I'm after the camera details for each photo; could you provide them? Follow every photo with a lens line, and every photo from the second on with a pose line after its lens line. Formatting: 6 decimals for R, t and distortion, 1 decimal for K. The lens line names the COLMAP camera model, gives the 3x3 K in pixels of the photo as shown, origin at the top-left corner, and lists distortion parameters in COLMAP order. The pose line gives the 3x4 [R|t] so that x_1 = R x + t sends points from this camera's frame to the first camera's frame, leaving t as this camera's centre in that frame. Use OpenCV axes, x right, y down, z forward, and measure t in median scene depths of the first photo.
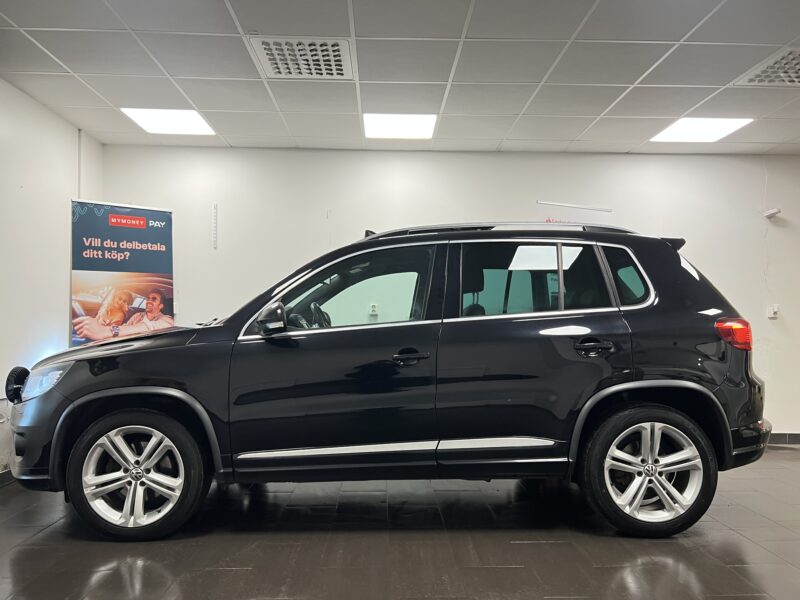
lens RADIAL K [[594.8, 0, 397.1], [0, 594.8, 312.5], [0, 0, 1]] dist [0.055639, -0.081777]
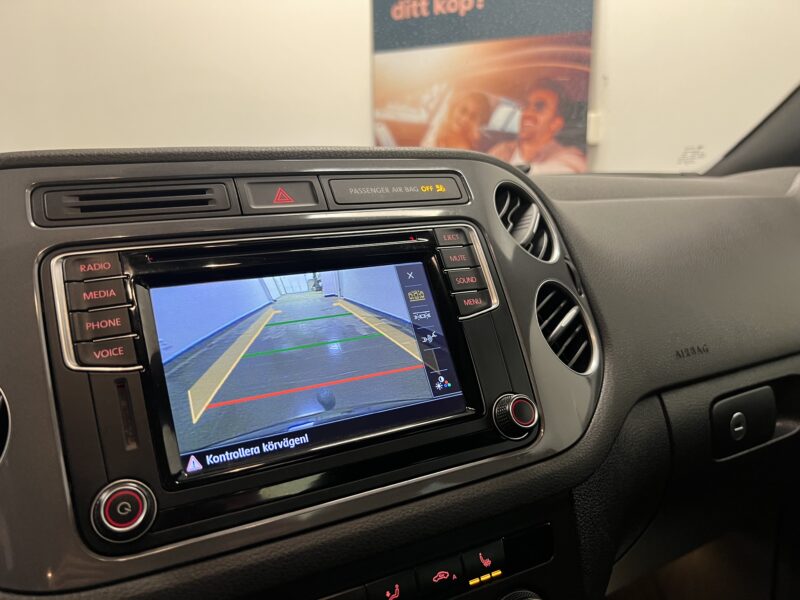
lens RADIAL K [[617.3, 0, 400.0], [0, 617.3, 300.0], [0, 0, 1]] dist [0.039931, -0.072398]
pose [[0.419452, 0.201574, -0.885115, -0.061390], [0.031206, 0.971257, 0.235980, 0.002504], [0.907241, -0.126603, 0.401105, 0.766834]]
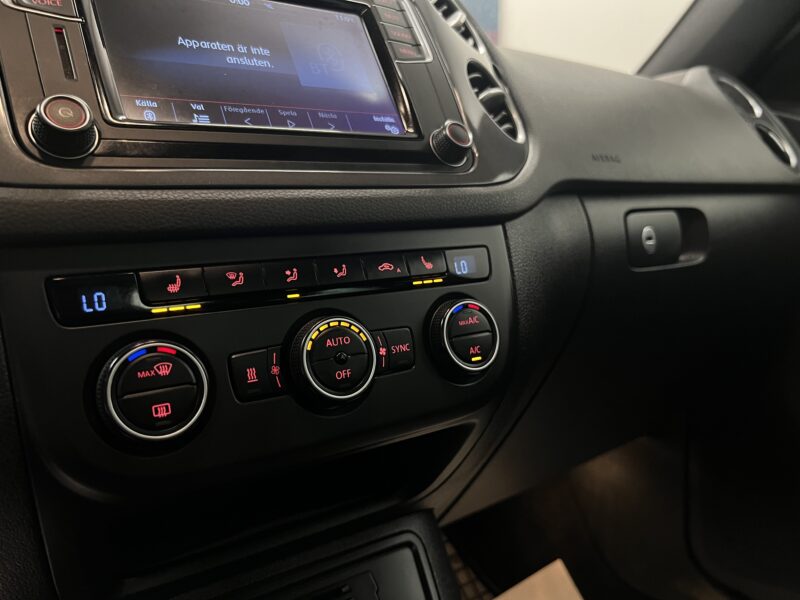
lens RADIAL K [[613.7, 0, 396.1], [0, 613.7, 306.9], [0, 0, 1]] dist [0.033623, -0.065272]
pose [[0.533333, 0.151133, -0.832295, -0.056209], [0.022281, 0.981059, 0.192424, 0.031854], [0.845612, -0.121170, 0.519863, 0.760499]]
